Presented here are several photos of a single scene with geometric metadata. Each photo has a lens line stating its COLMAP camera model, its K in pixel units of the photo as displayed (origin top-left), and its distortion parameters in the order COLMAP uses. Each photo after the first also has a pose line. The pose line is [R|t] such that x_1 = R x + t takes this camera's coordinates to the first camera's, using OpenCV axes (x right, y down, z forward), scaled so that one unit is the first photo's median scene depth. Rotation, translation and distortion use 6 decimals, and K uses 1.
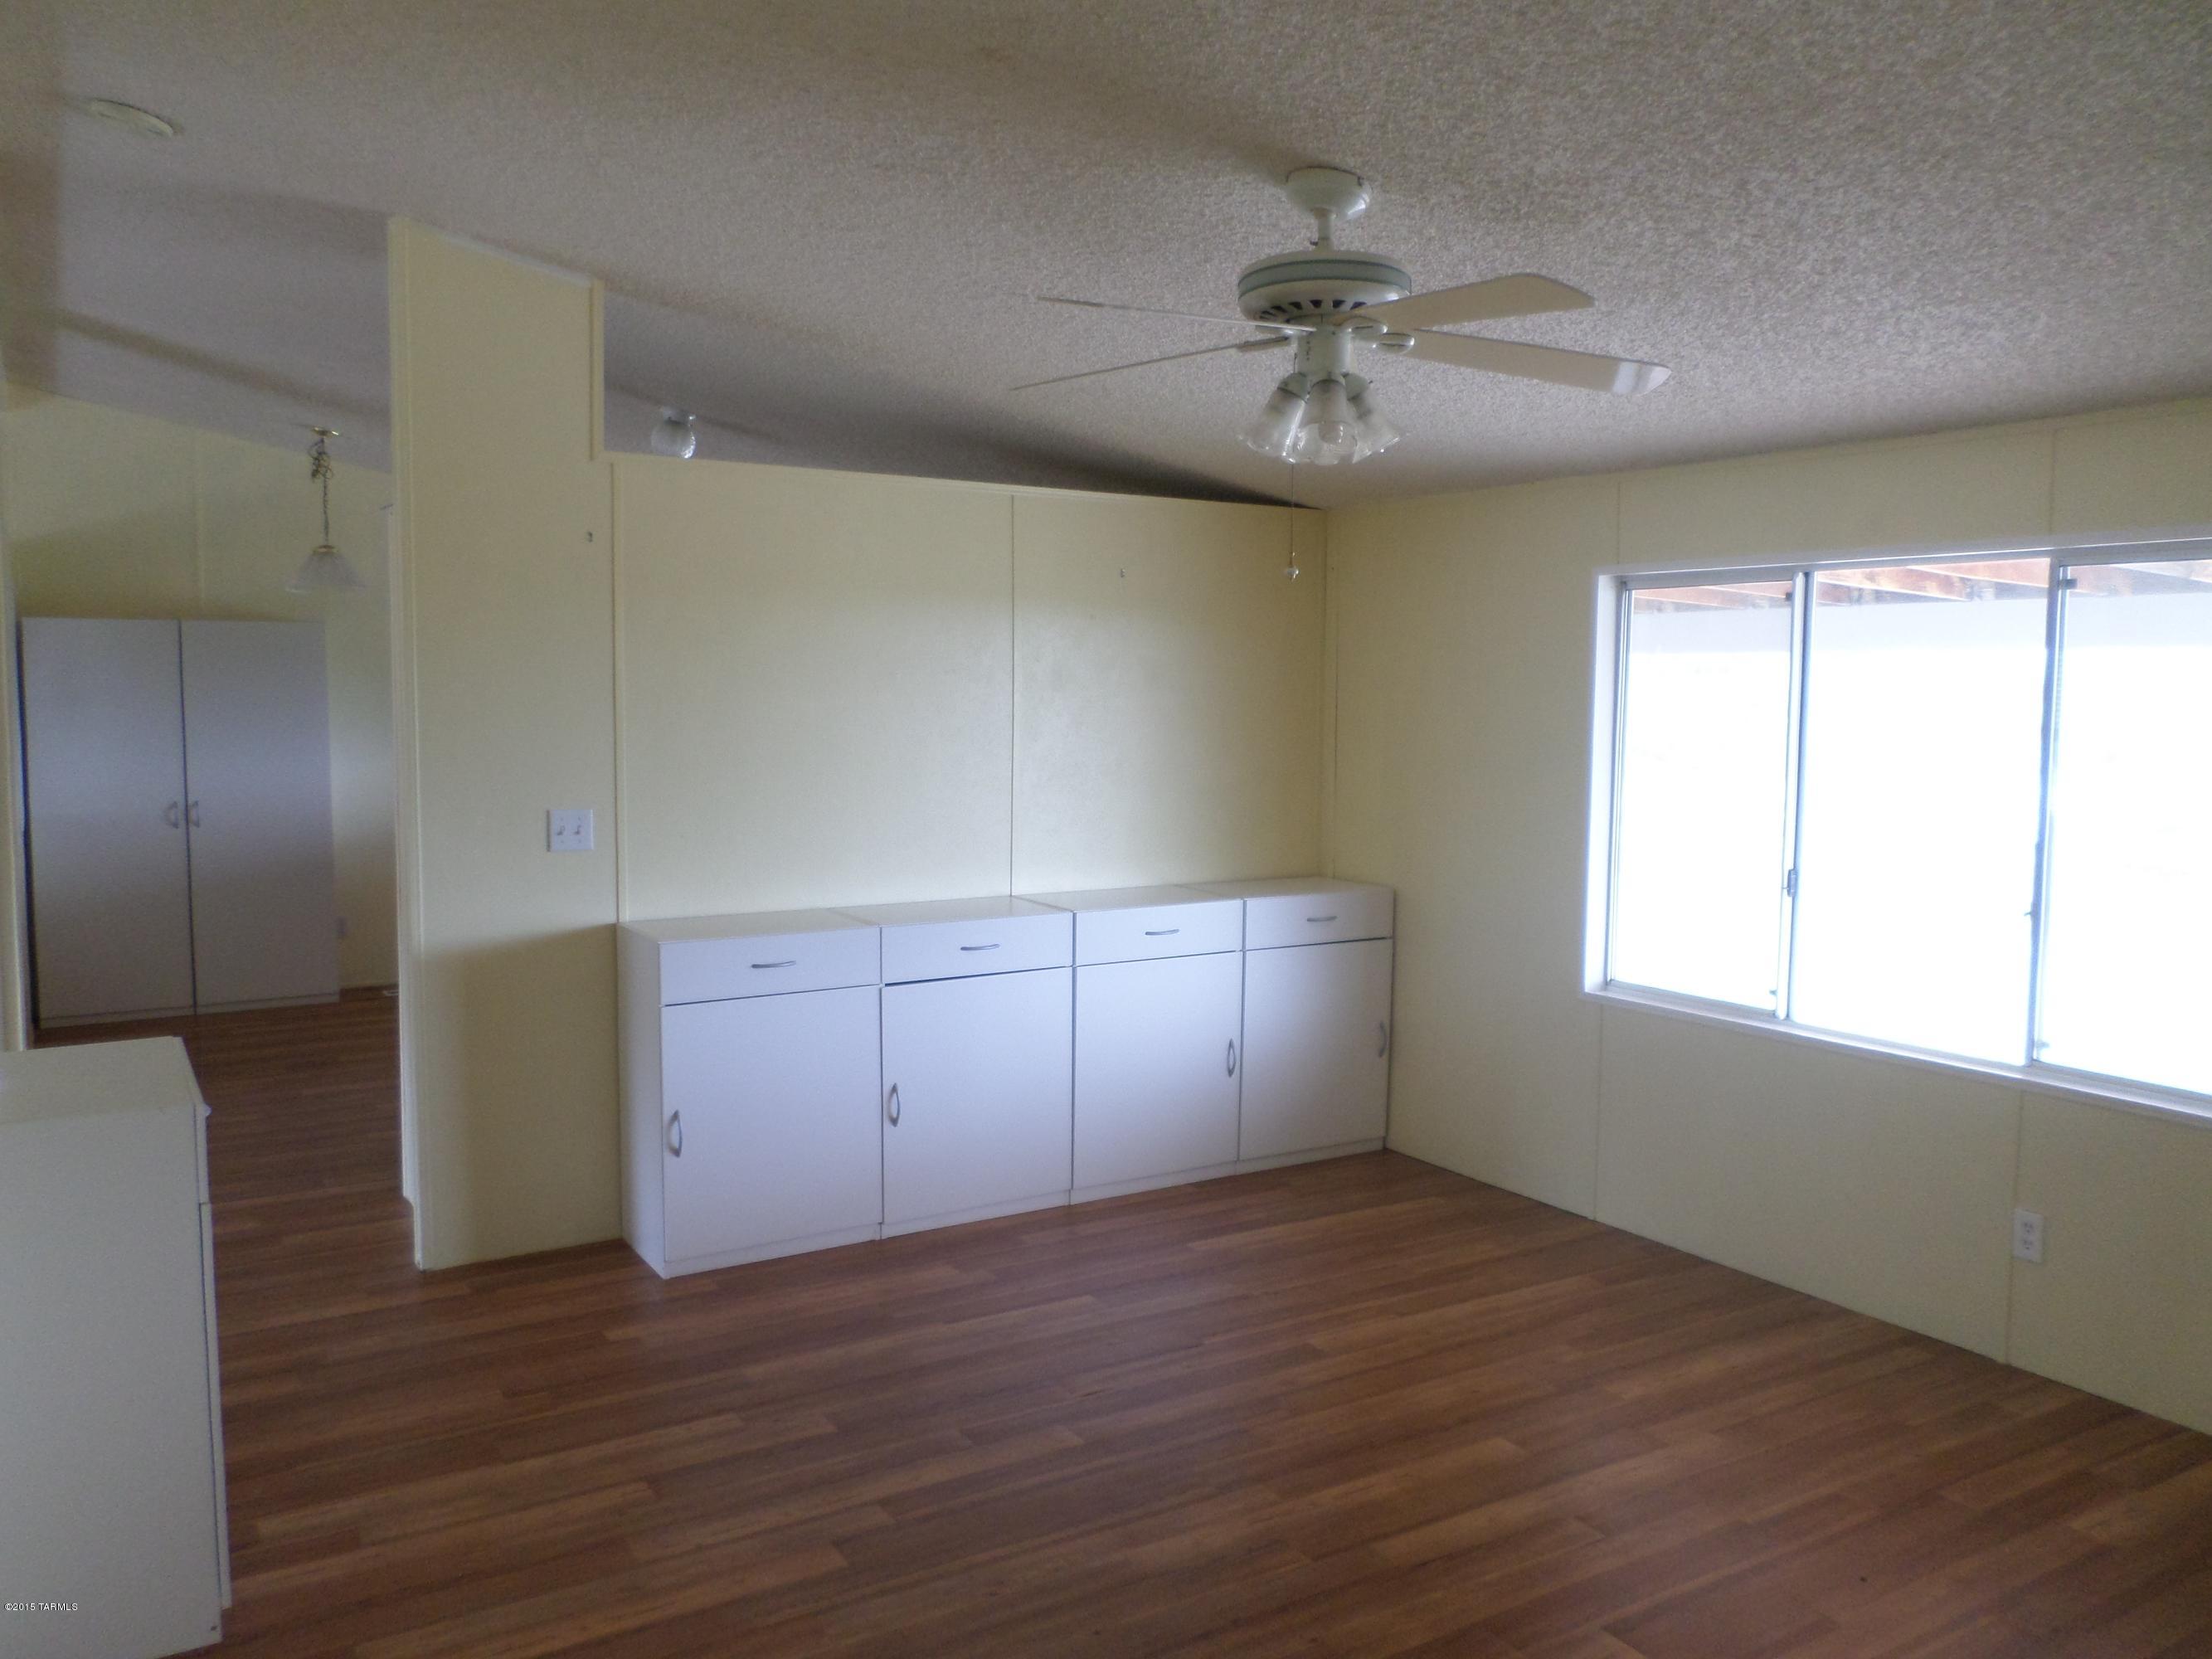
lens RADIAL K [[1680.0, 0, 1090.4], [0, 1680.0, 821.1], [0, 0, 1]] dist [-0.004902, -0.013728]
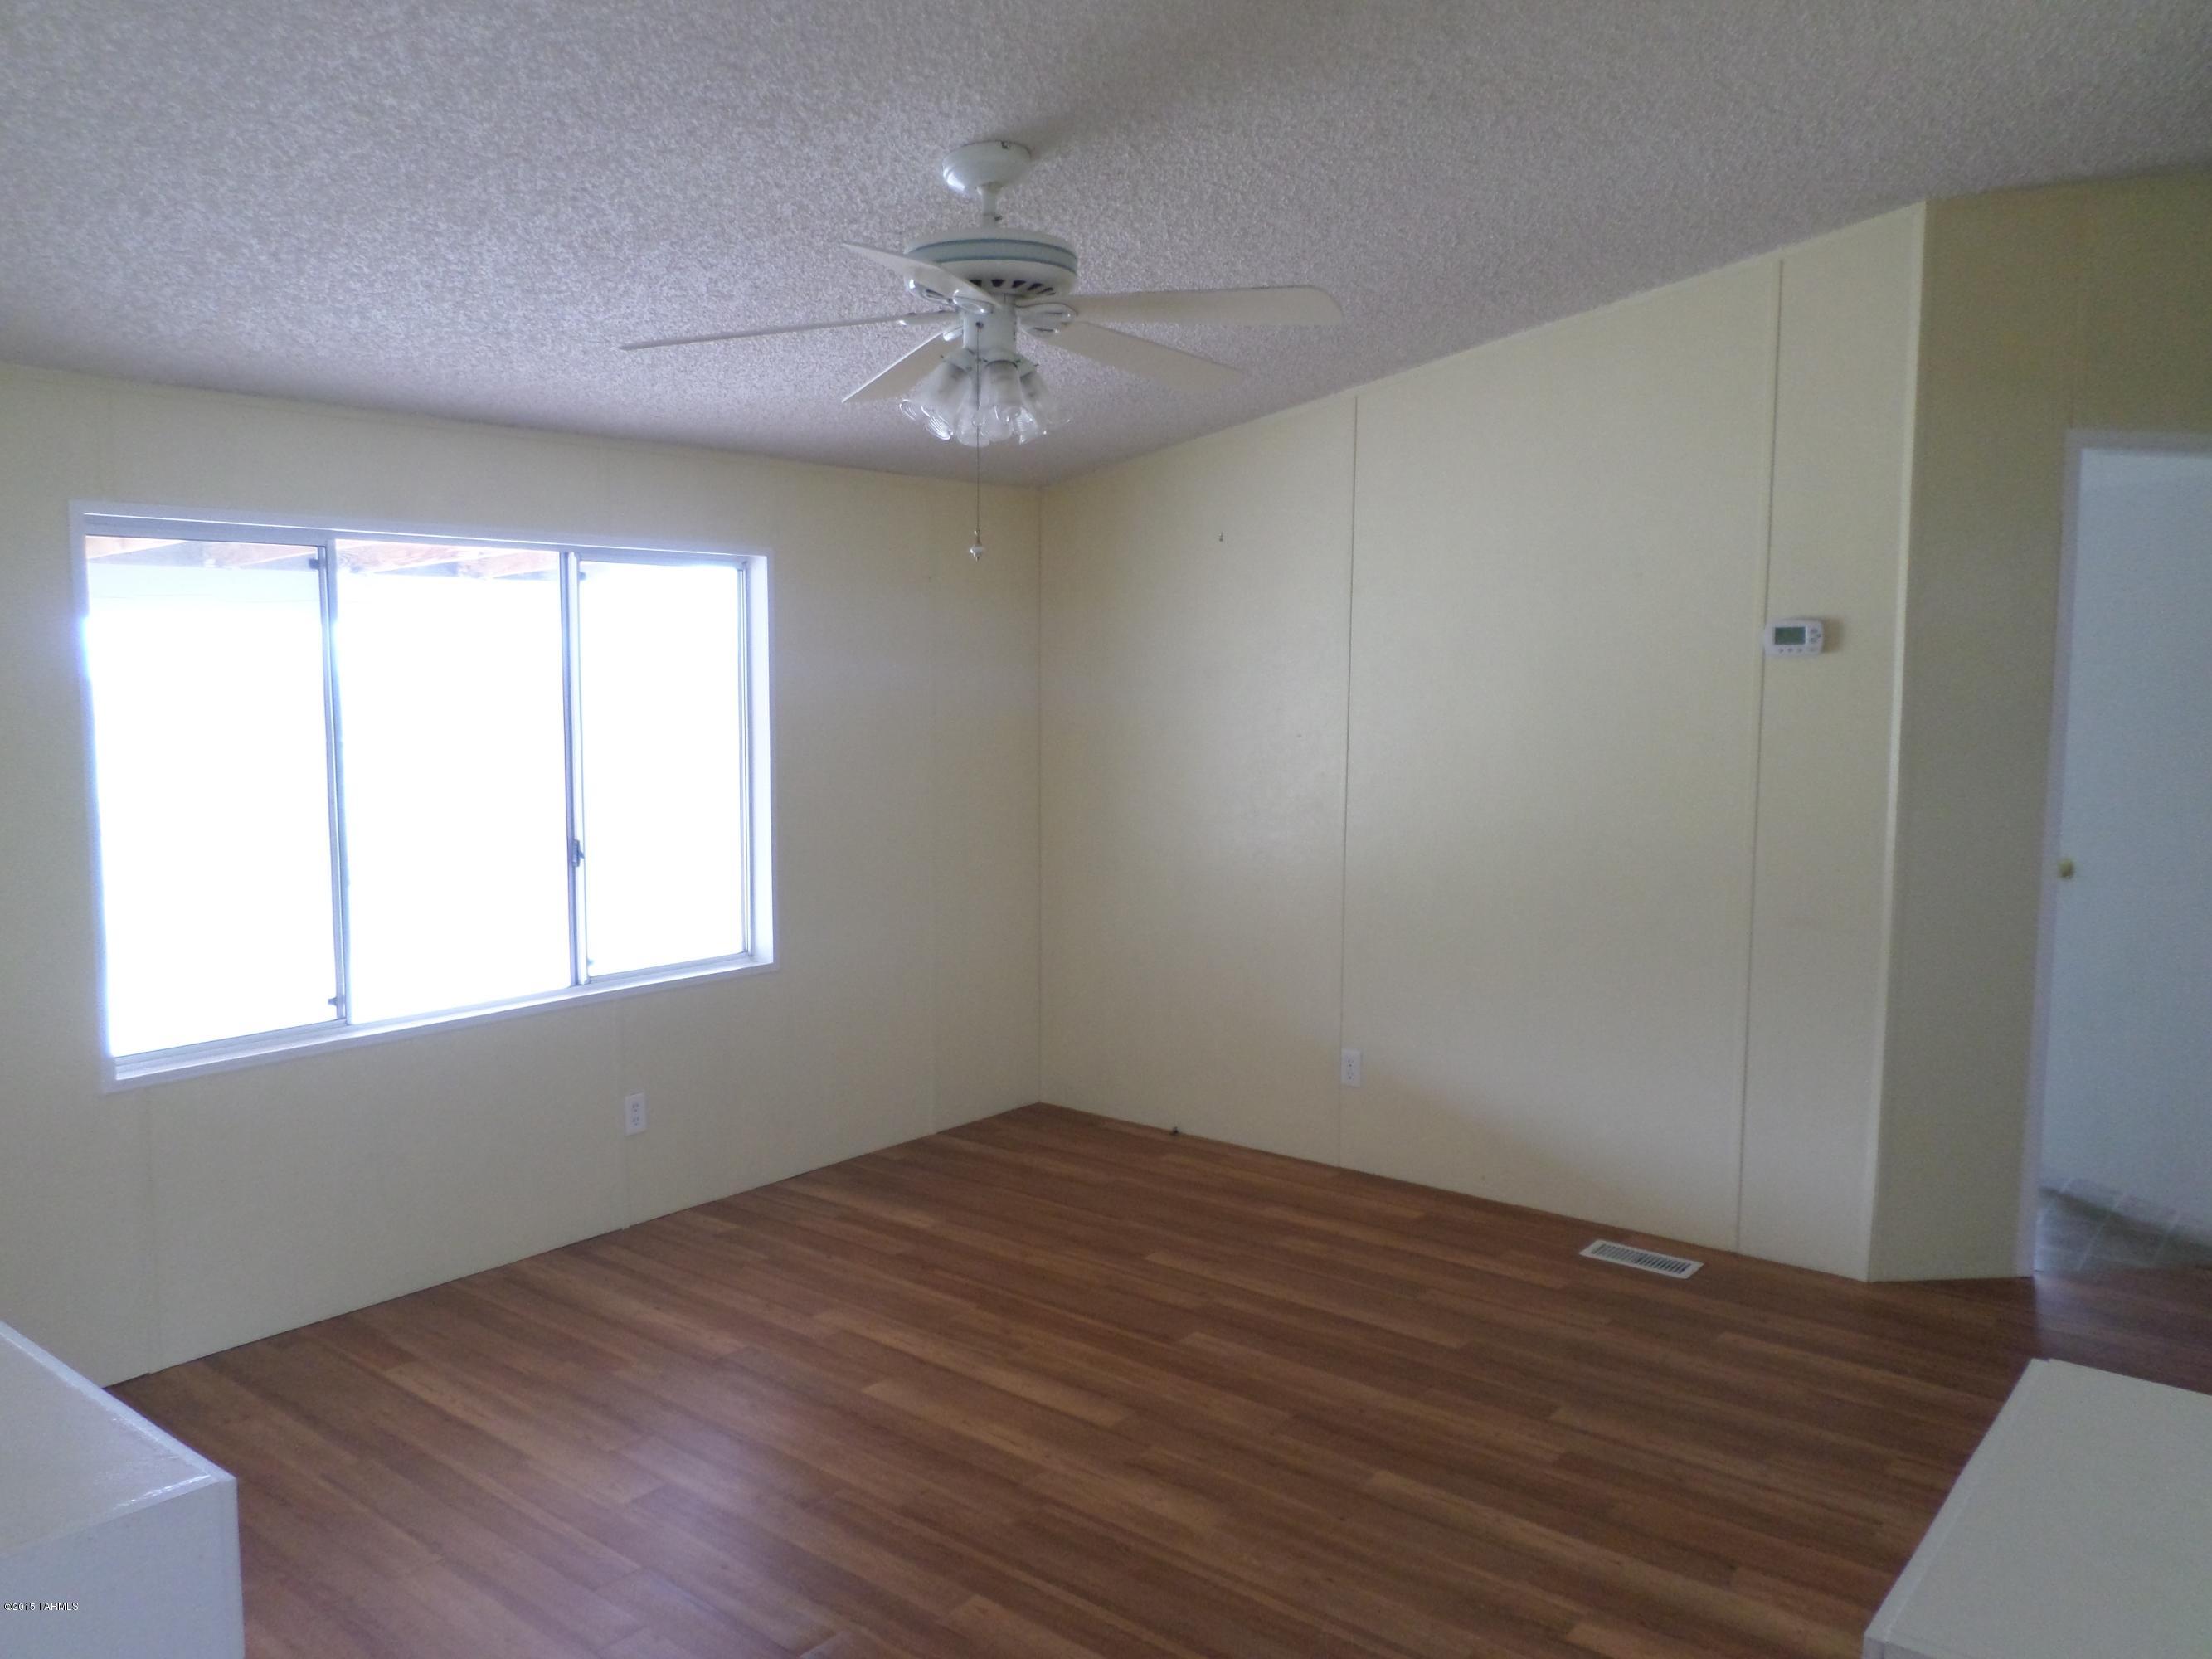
lens RADIAL K [[1680.0, 0, 1092.4], [0, 1680.0, 836.4], [0, 0, 1]] dist [-0.004902, -0.013728]
pose [[-0.325354, -0.099076, 0.940387, -0.666205], [0.080050, 0.988040, 0.131792, -0.084241], [-0.942198, 0.118158, -0.313532, 1.033131]]
